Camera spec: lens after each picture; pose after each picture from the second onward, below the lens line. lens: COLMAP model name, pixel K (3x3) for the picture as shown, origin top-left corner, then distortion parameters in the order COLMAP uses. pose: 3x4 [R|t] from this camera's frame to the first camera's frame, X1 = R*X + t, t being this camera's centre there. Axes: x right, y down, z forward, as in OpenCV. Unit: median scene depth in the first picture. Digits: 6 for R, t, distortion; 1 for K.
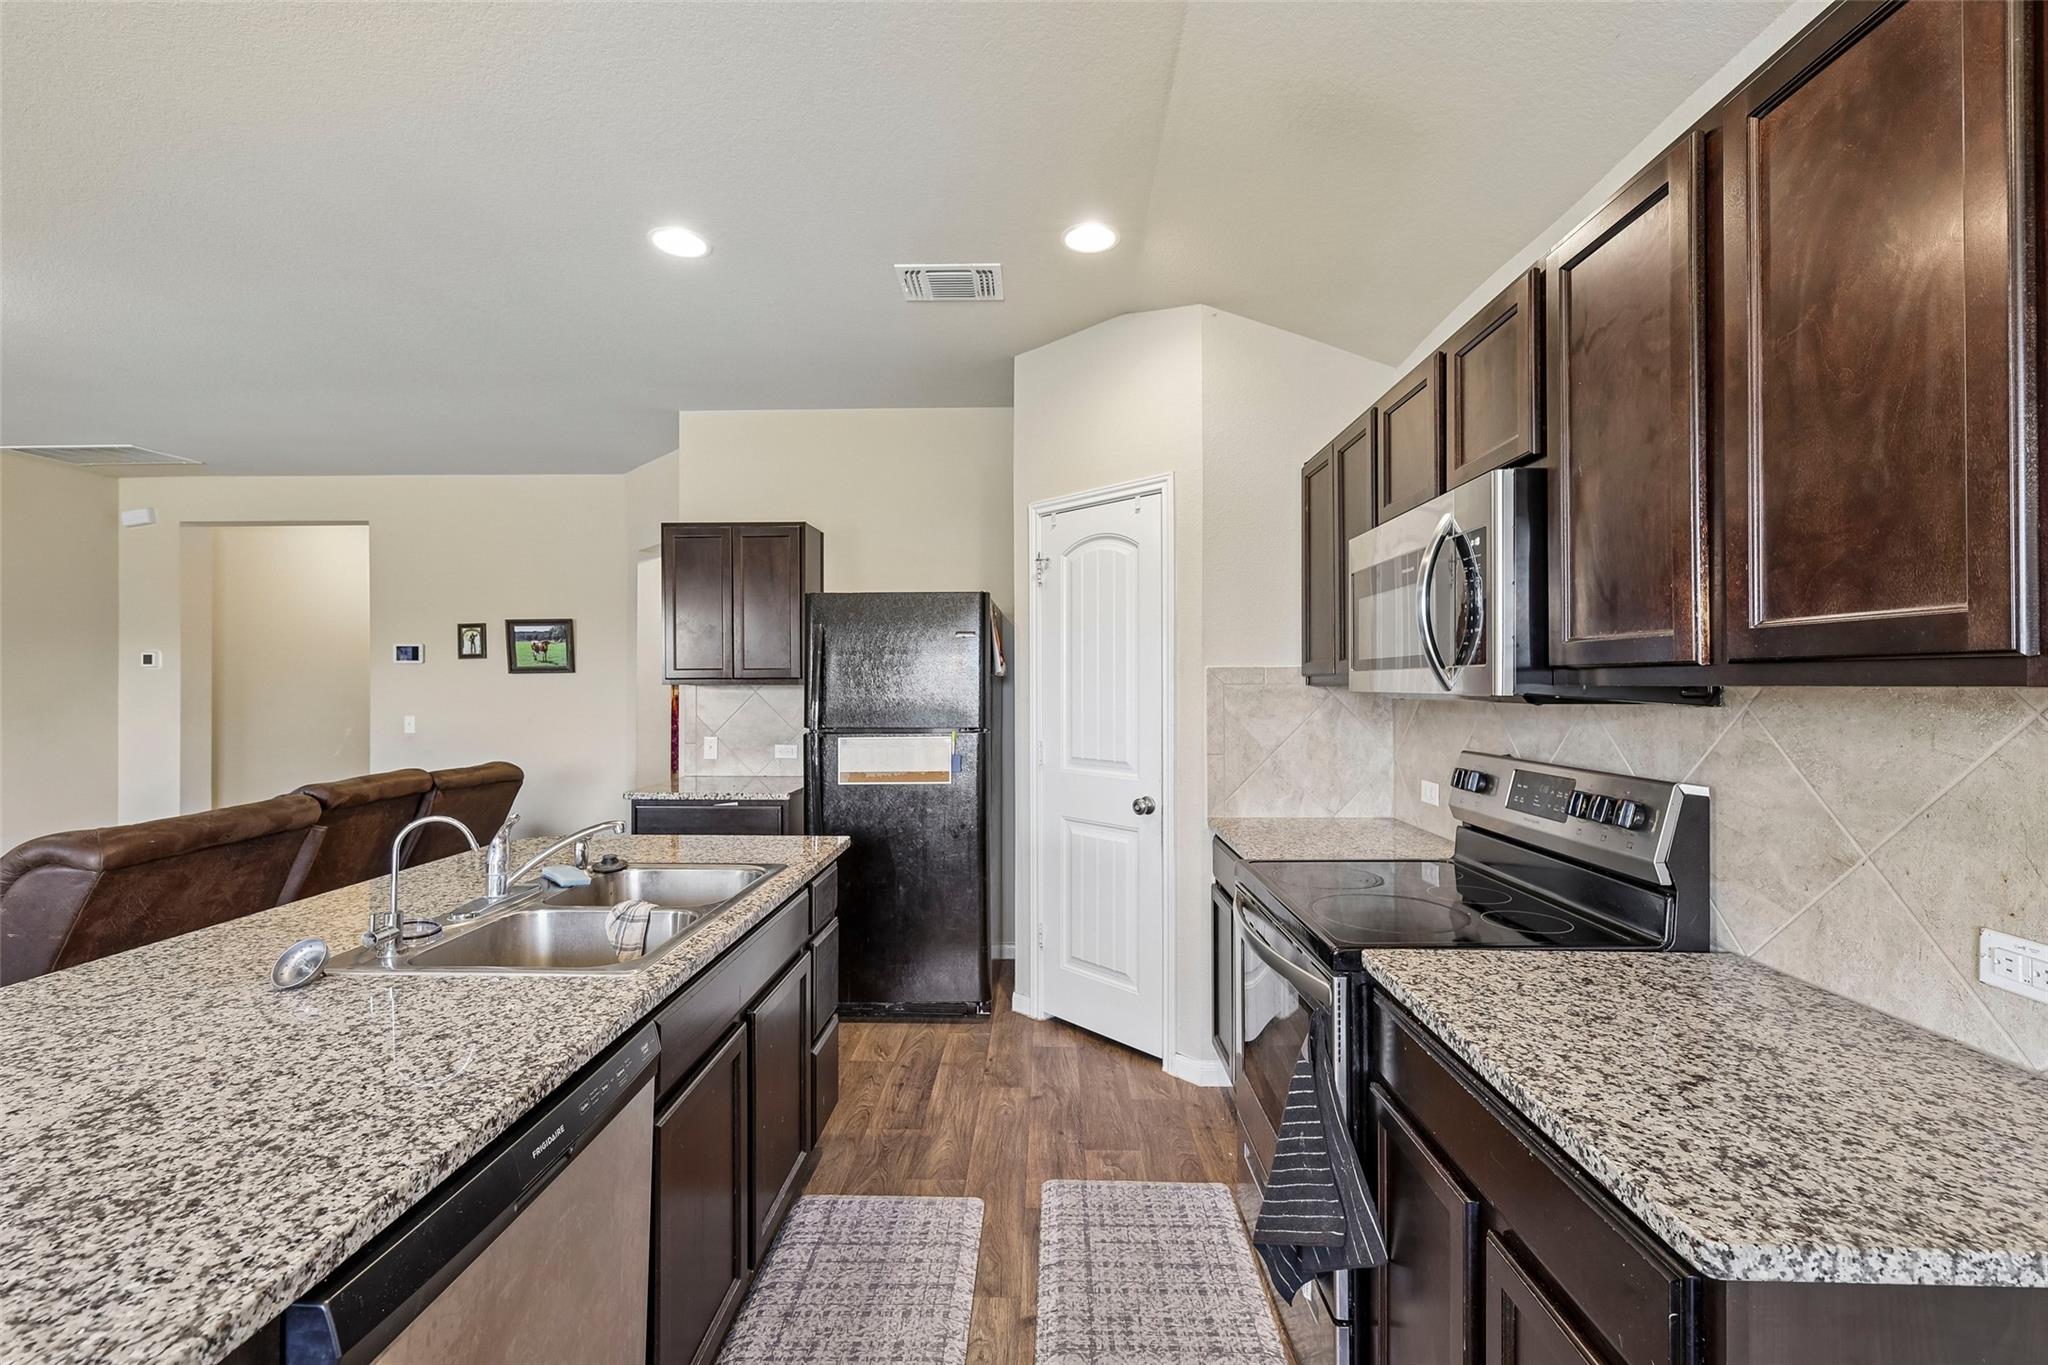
lens RADIAL K [[861.0, 0, 1026.5], [0, 861.0, 680.7], [0, 0, 1]] dist [0.000583, 0.000409]
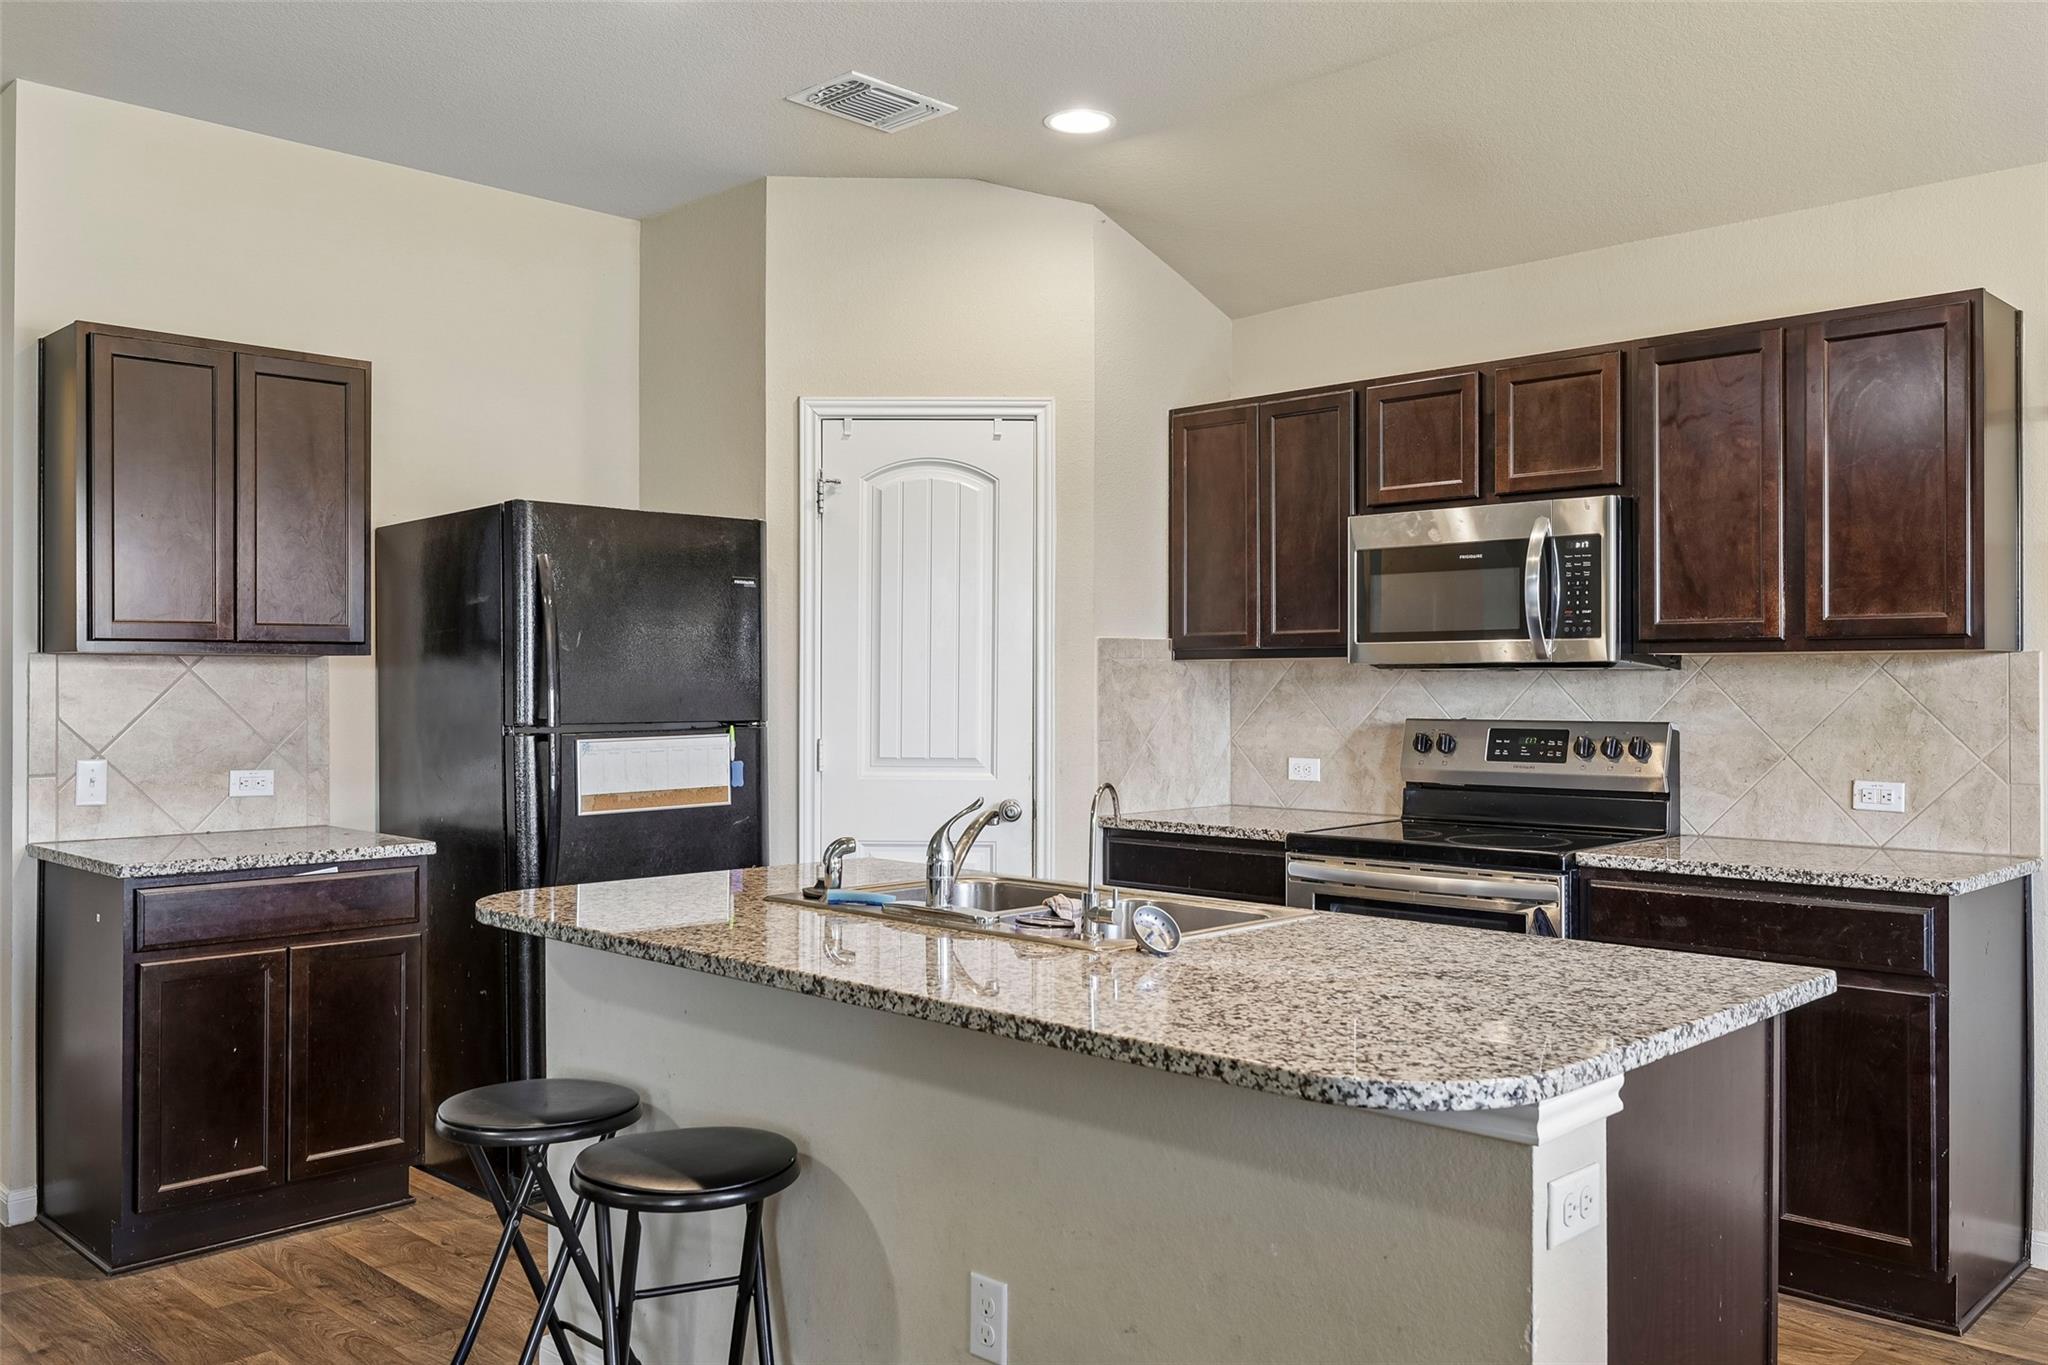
lens RADIAL K [[1646.9, 0, 1029.0], [0, 1646.9, 679.6], [0, 0, 1]] dist [-0.010594, 0.006671]
pose [[0.678277, 0.002269, 0.734803, -1.025174], [-0.003409, 0.999994, 0.000060, 0.025624], [-0.734798, -0.002546, 0.678281, -0.045103]]
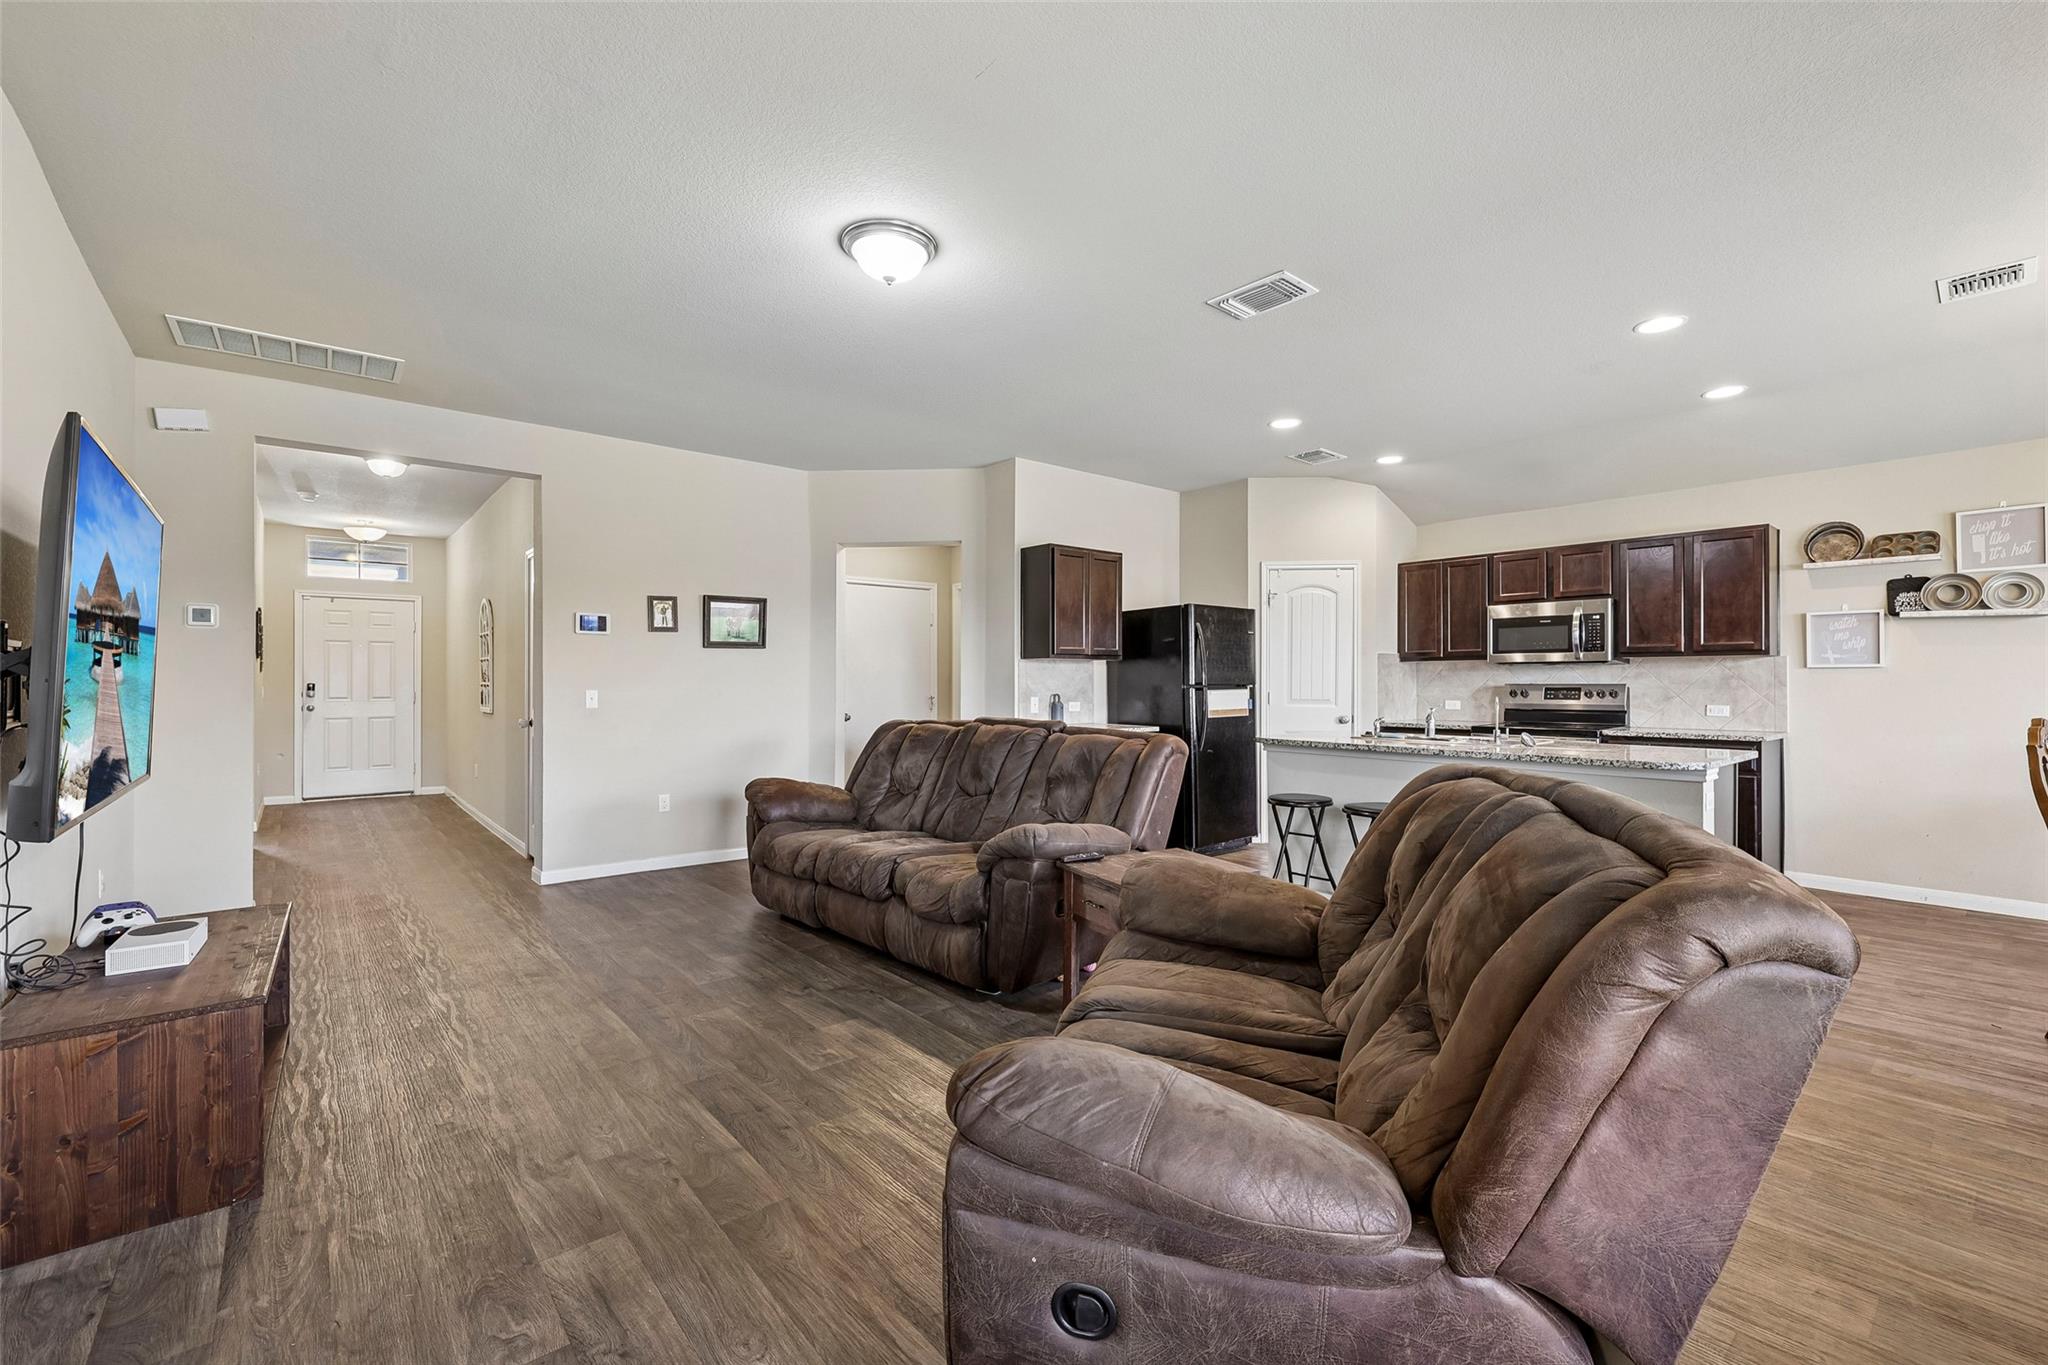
lens RADIAL K [[861.0, 0, 1026.7], [0, 861.0, 680.6], [0, 0, 1]] dist [0.000583, 0.000409]
pose [[0.743607, 0.001049, 0.668616, -1.927888], [-0.003018, 0.999994, 0.001788, 0.053689], [-0.668610, -0.003348, 0.743606, -0.034282]]
